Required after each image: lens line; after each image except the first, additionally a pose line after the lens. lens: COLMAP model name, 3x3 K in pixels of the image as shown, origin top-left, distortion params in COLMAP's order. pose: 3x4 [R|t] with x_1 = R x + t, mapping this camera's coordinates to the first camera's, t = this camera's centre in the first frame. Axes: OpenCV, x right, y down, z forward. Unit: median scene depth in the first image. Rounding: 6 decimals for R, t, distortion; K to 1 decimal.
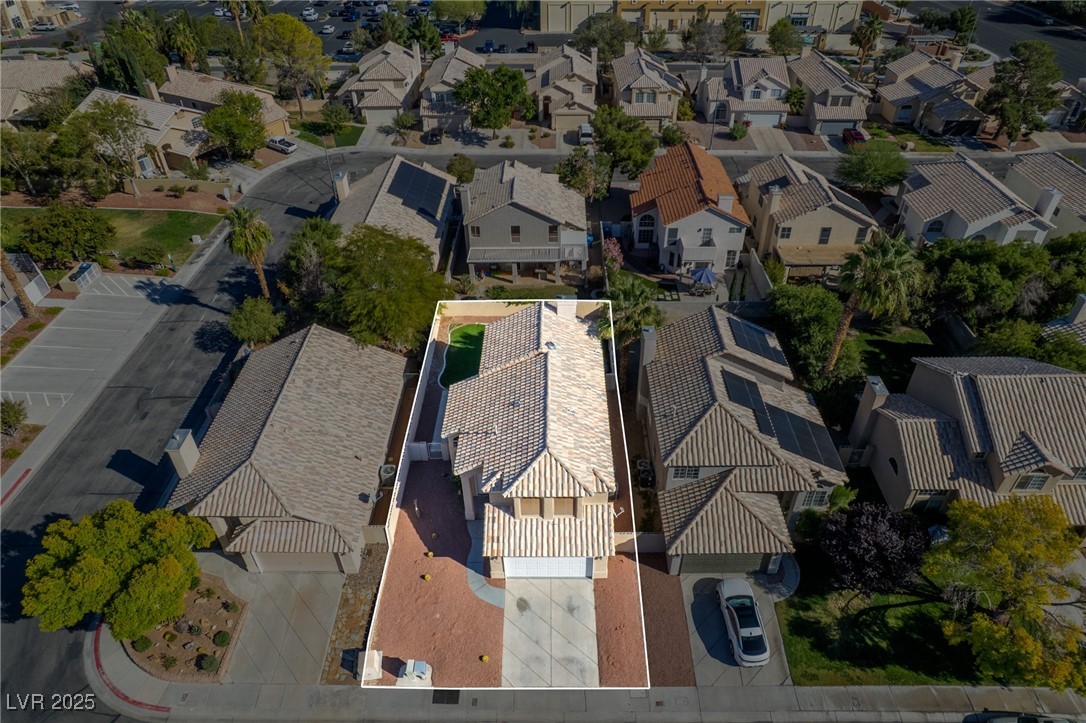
lens RADIAL K [[692.1, 0, 548.6], [0, 692.1, 363.1], [0, 0, 1]] dist [-0.068400, 0.060496]
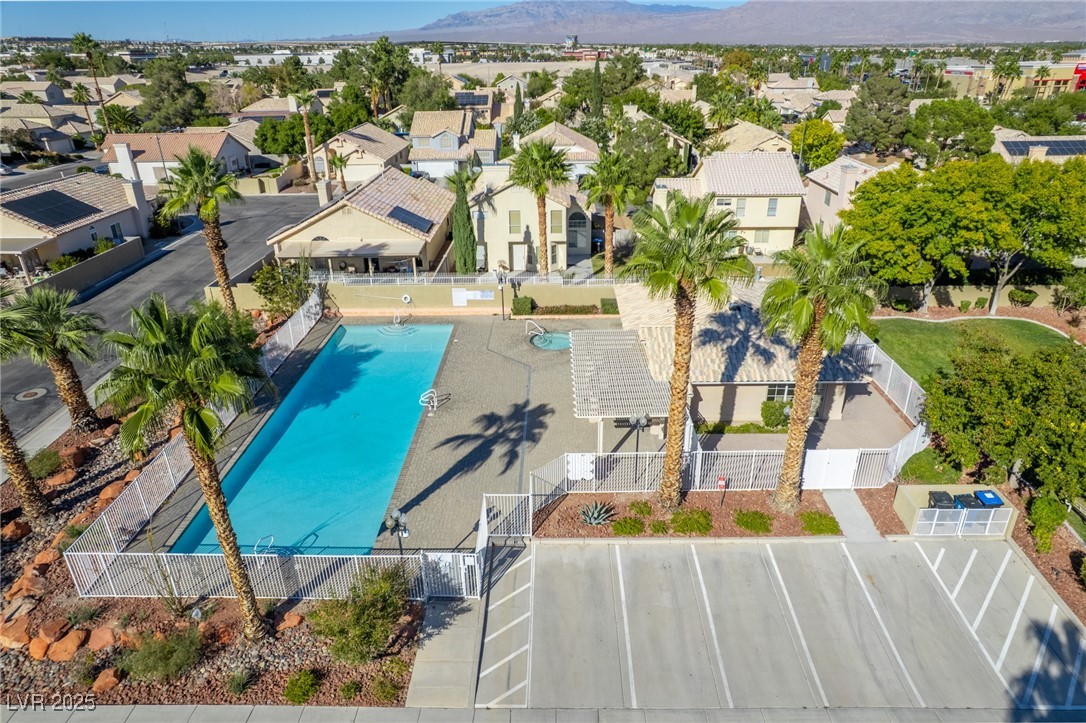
lens RADIAL K [[692.1, 0, 564.3], [0, 692.1, 354.2], [0, 0, 1]] dist [-0.068400, 0.060496]
pose [[-0.004955, 0.434282, -0.900763, -0.587183], [-0.607032, 0.714513, 0.347825, -0.316747], [0.794662, 0.548516, 0.260083, 1.071049]]
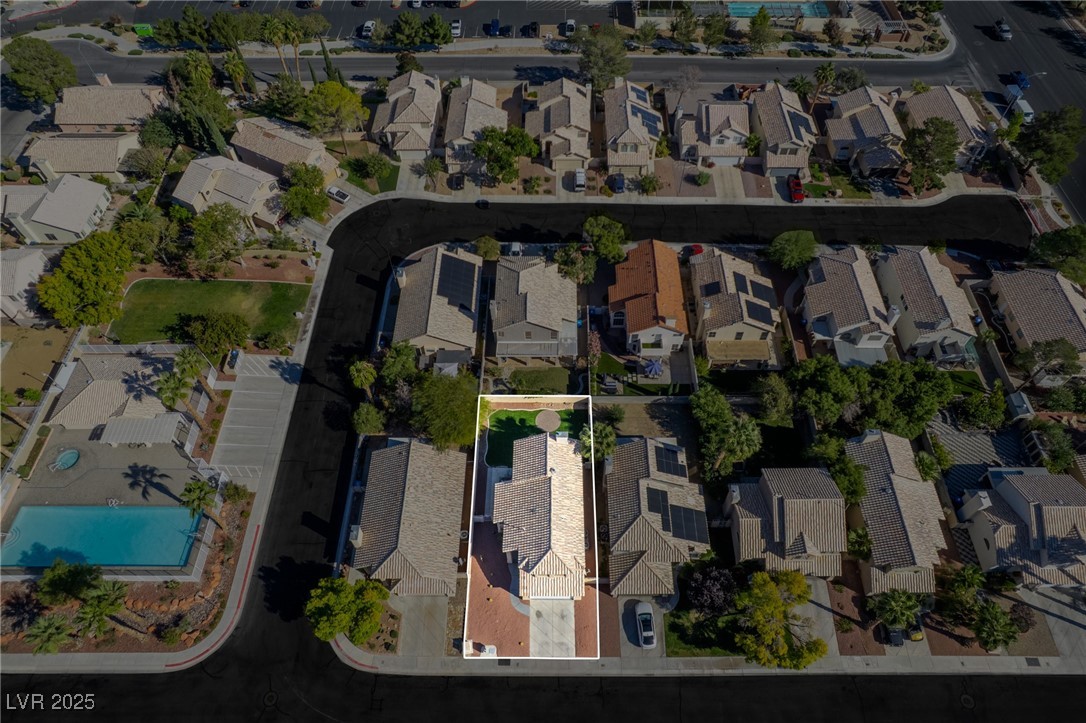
lens RADIAL K [[692.1, 0, 547.5], [0, 692.1, 362.2], [0, 0, 1]] dist [-0.068400, 0.060496]
pose [[1.000000, 0.000332, 0.000709, -0.013136], [-0.000515, 0.960634, 0.277818, -0.878930], [-0.000589, -0.277819, 0.960633, -0.699983]]
